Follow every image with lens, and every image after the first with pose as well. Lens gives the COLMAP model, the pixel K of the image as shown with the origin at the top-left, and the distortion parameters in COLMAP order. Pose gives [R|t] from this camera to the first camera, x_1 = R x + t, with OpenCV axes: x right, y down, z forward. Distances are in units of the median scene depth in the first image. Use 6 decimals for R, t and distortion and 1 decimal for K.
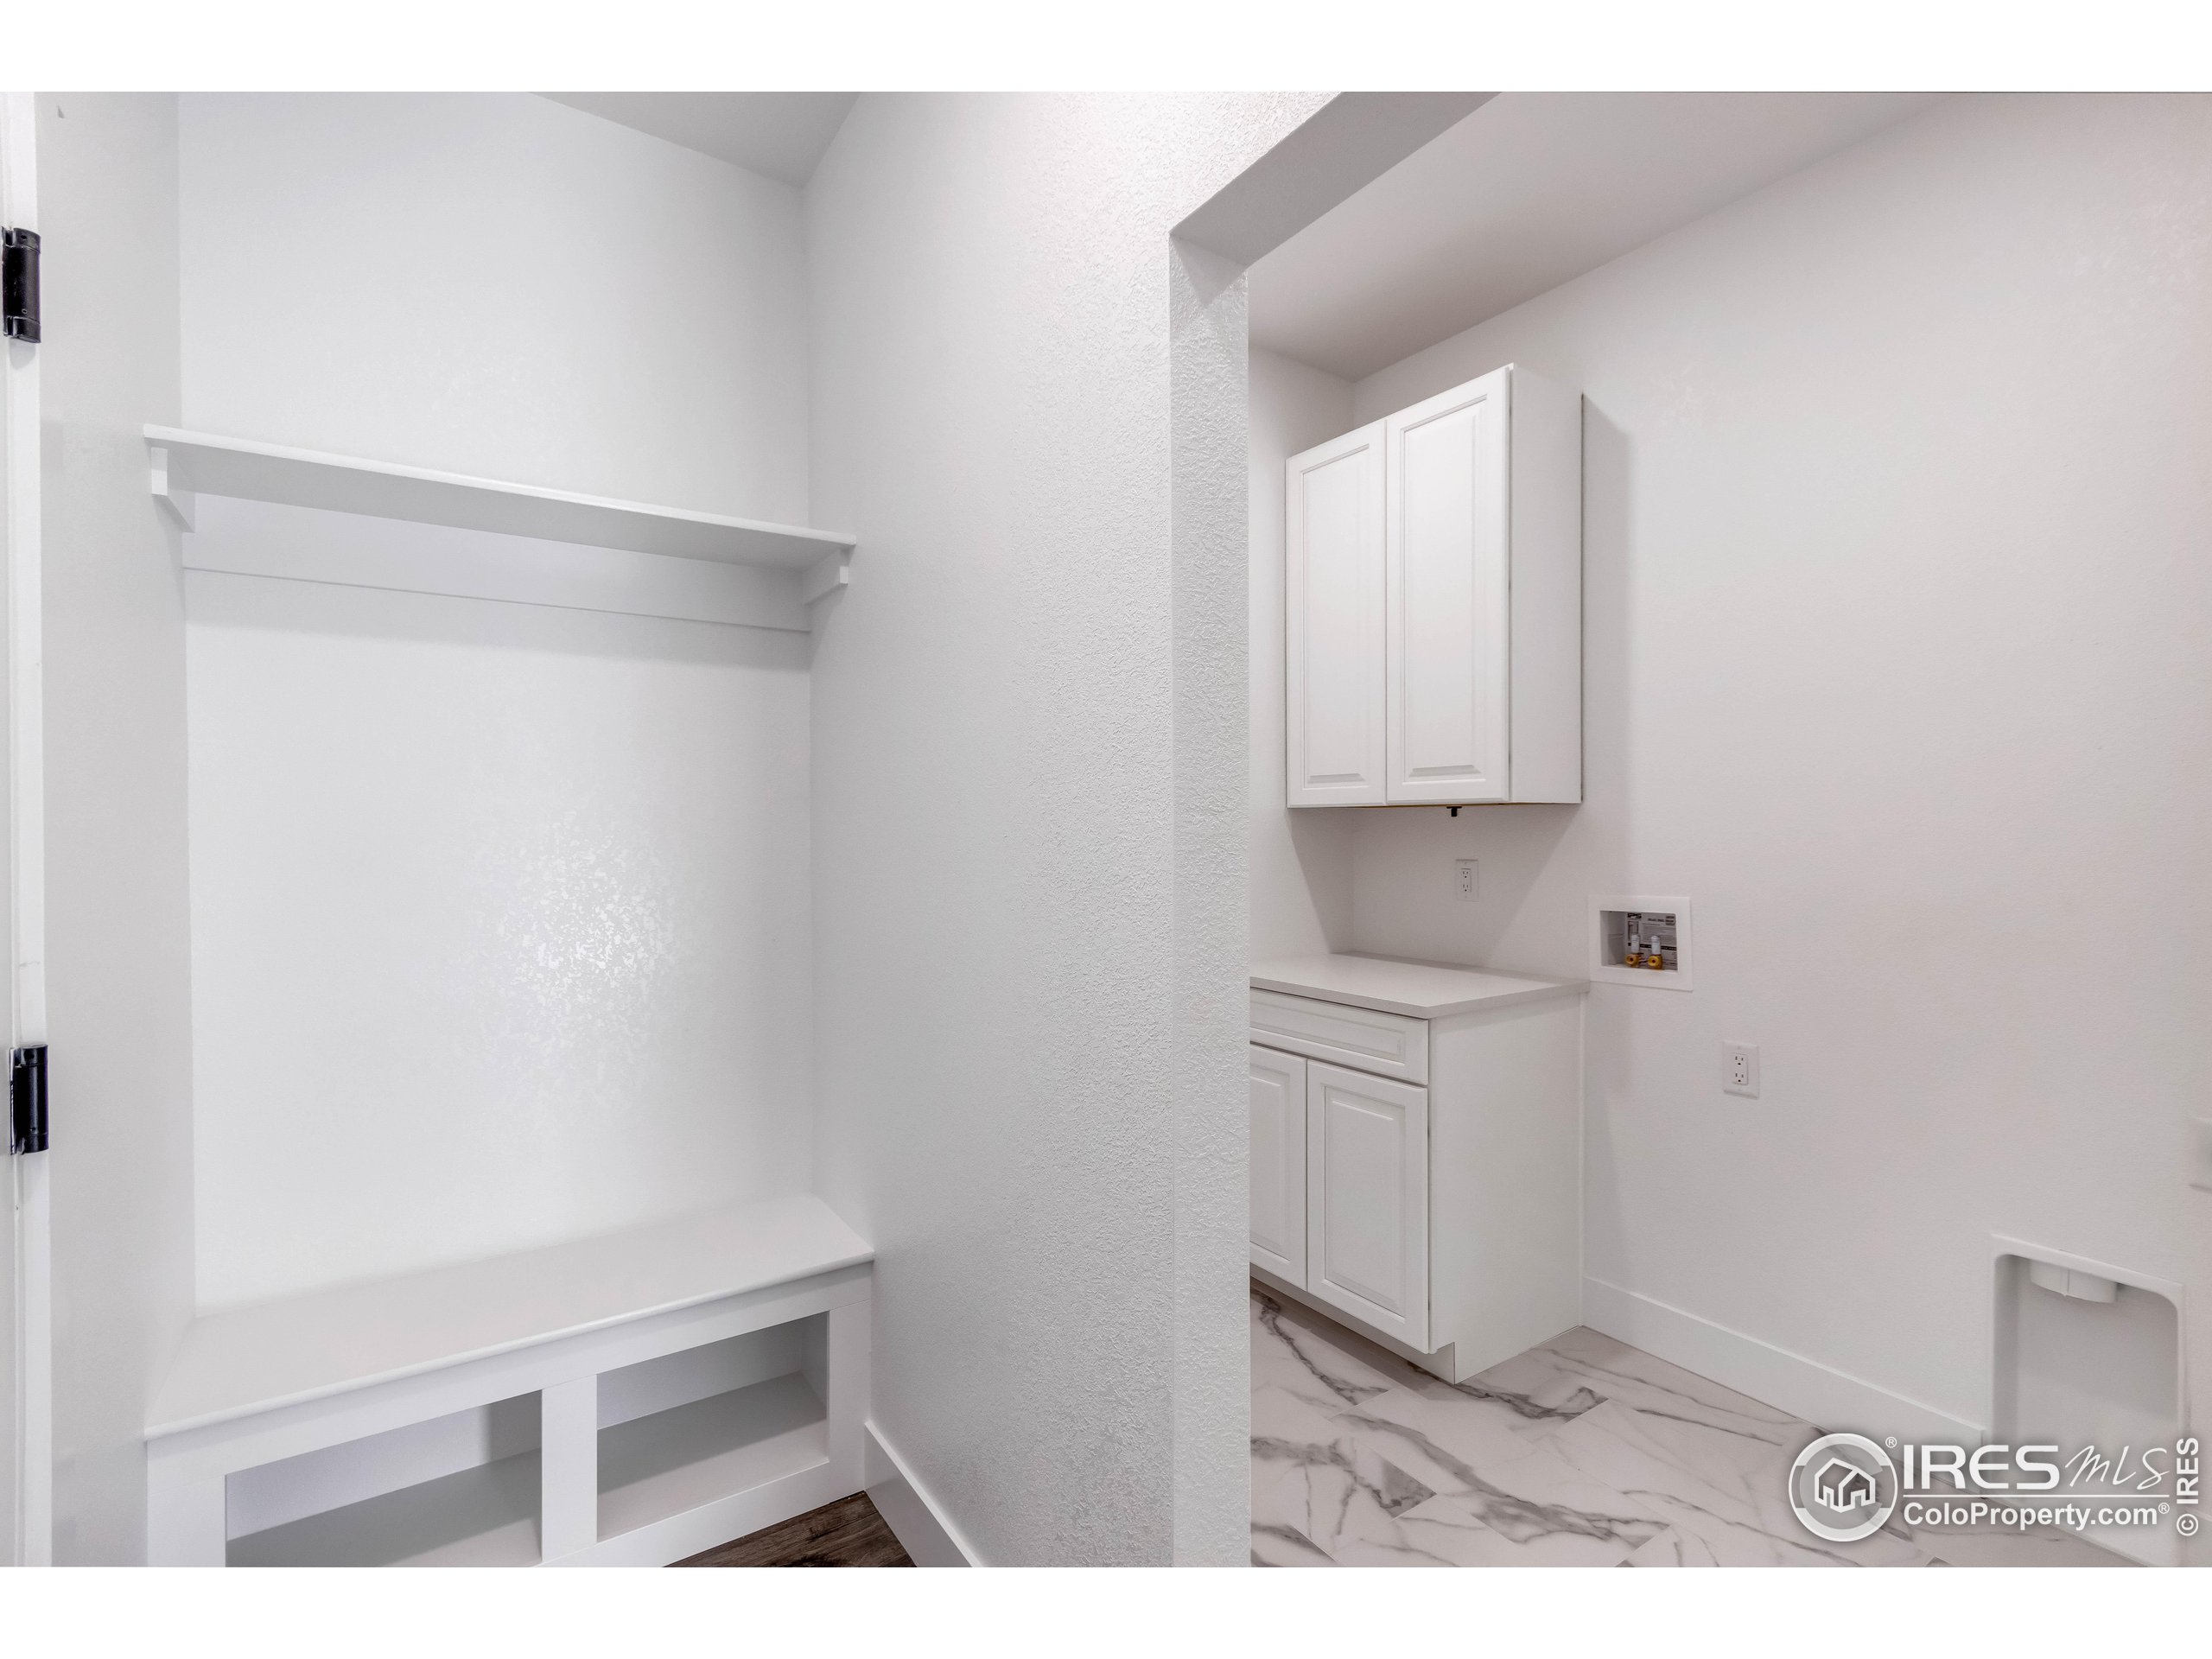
lens RADIAL K [[1015.0, 0, 1109.1], [0, 1015.0, 832.0], [0, 0, 1]] dist [0.009490, -0.003576]
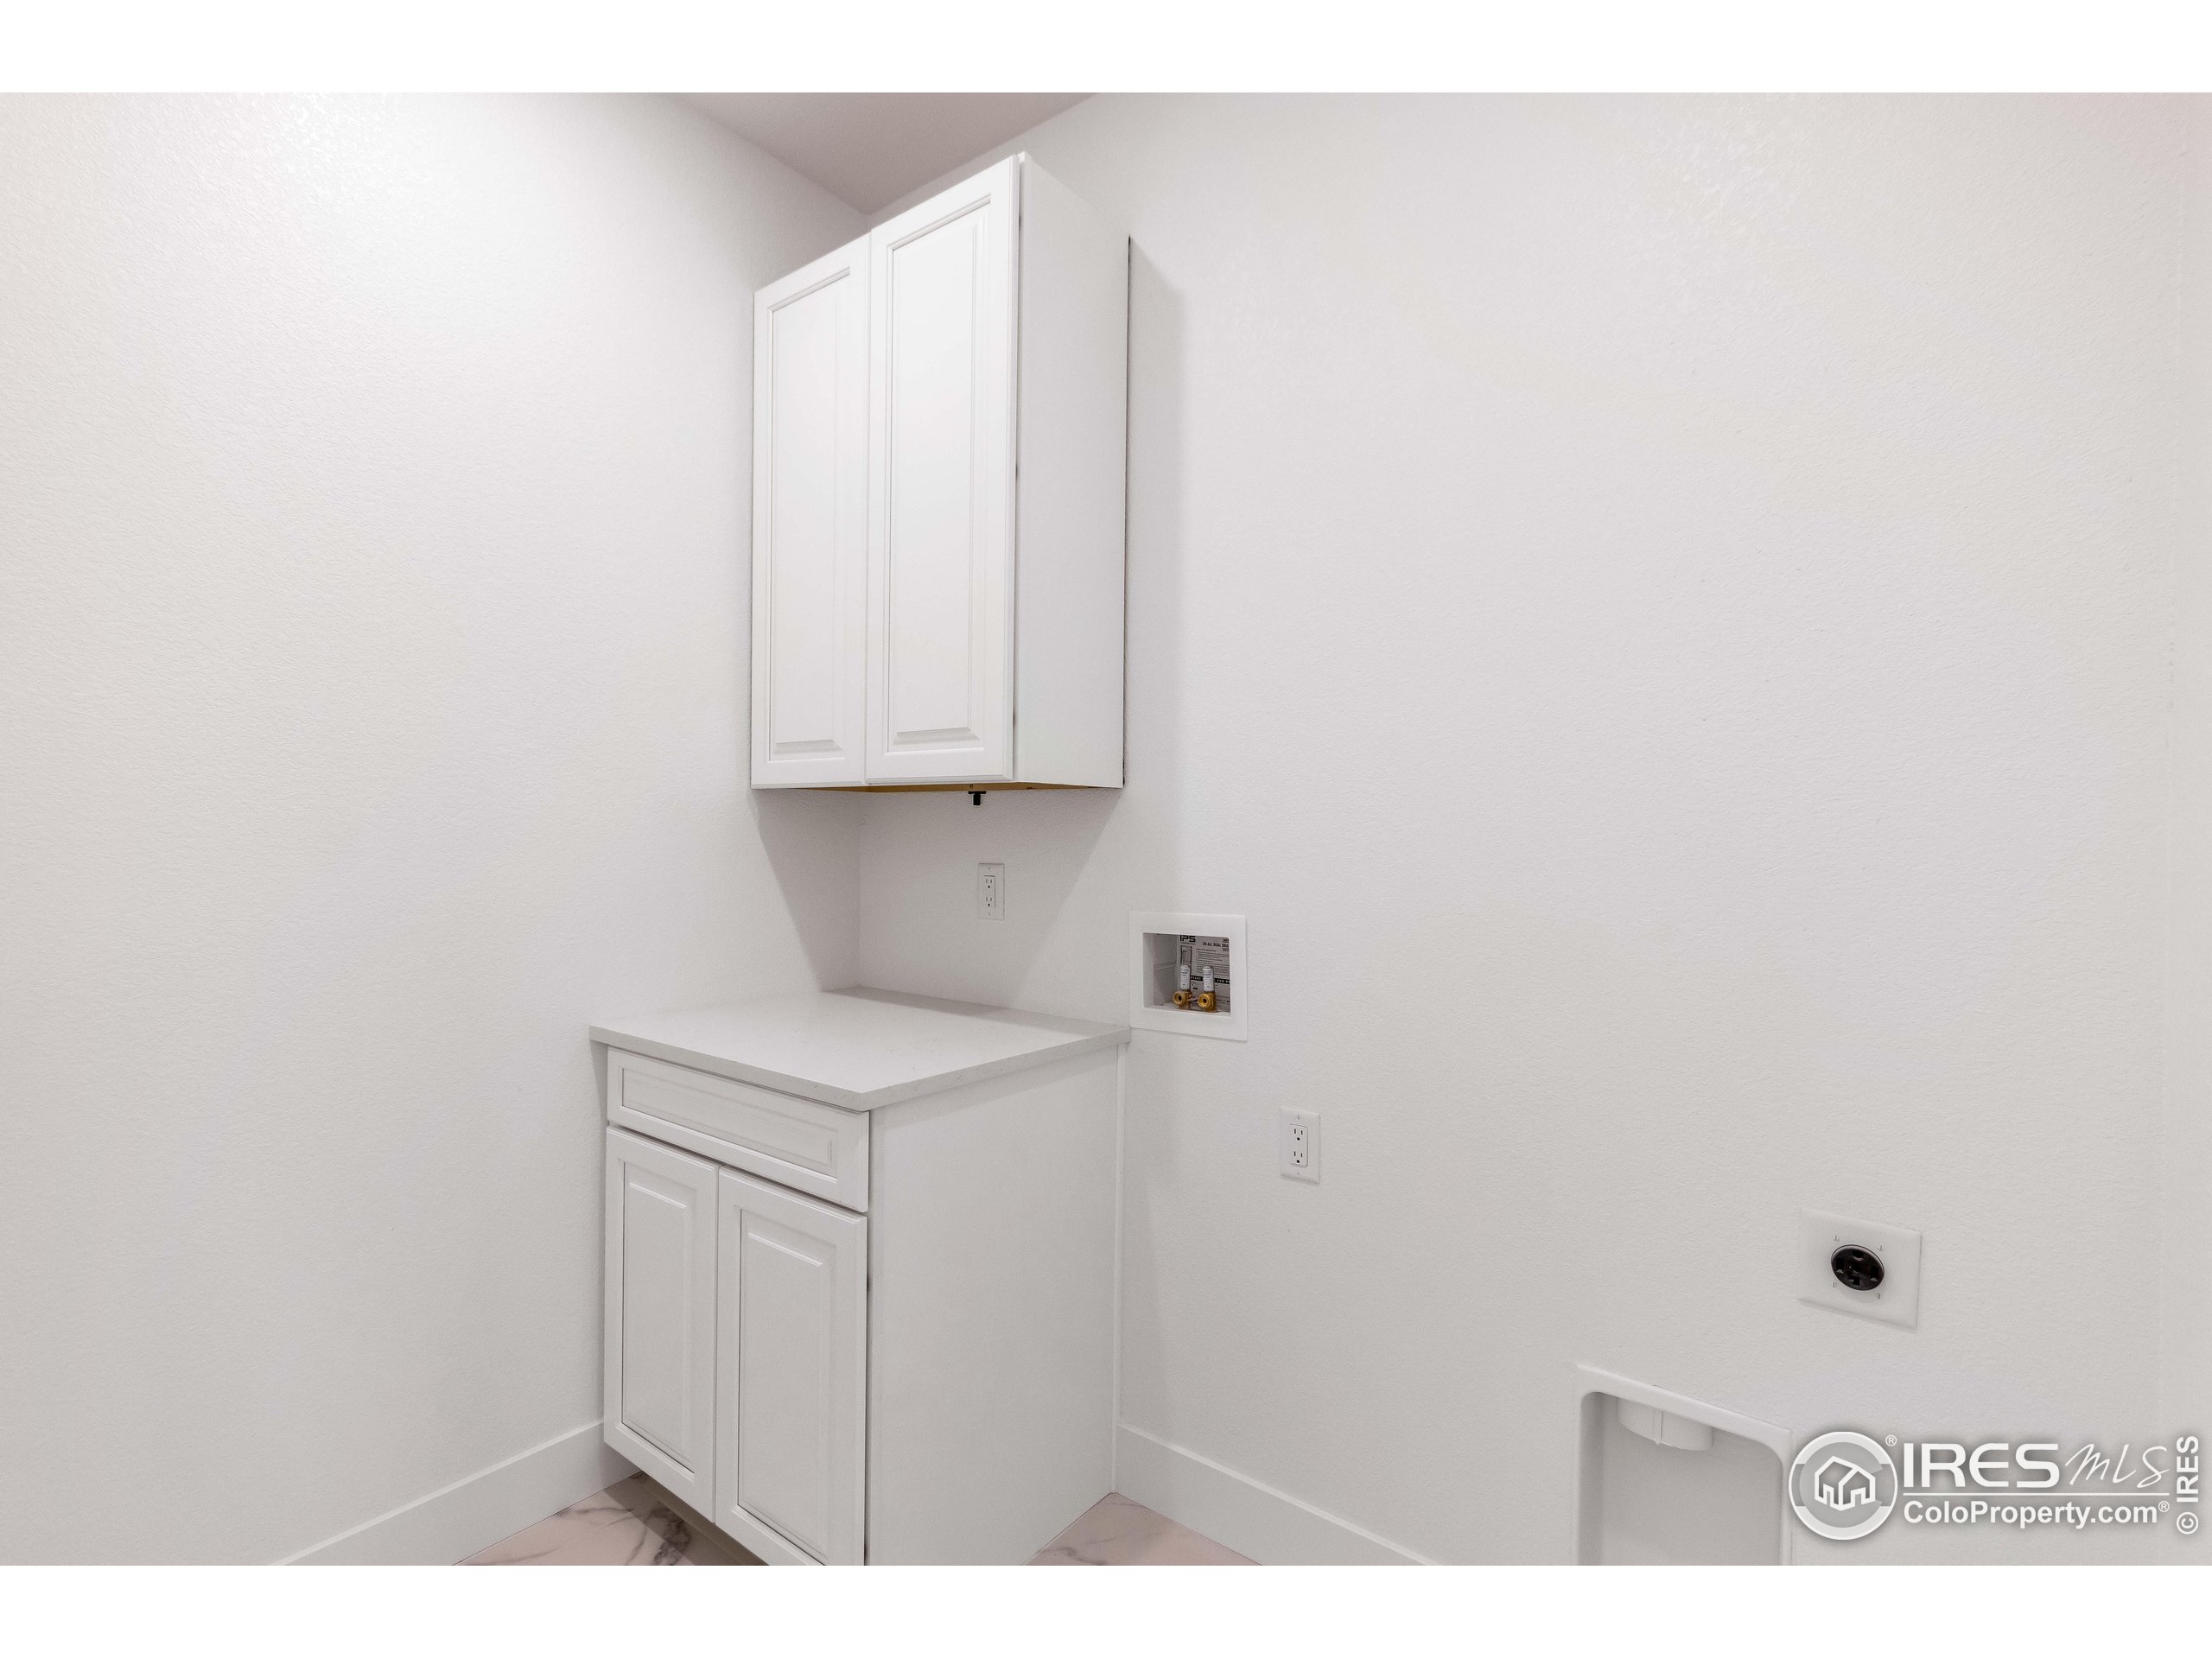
lens RADIAL K [[1015.0, 0, 1111.5], [0, 1015.0, 826.4], [0, 0, 1]] dist [0.009490, -0.003576]
pose [[0.952761, 0.015447, 0.303329, 0.238531], [-0.013611, 0.999874, -0.008168, 0.005835], [-0.303417, 0.003653, 0.952851, 0.304801]]
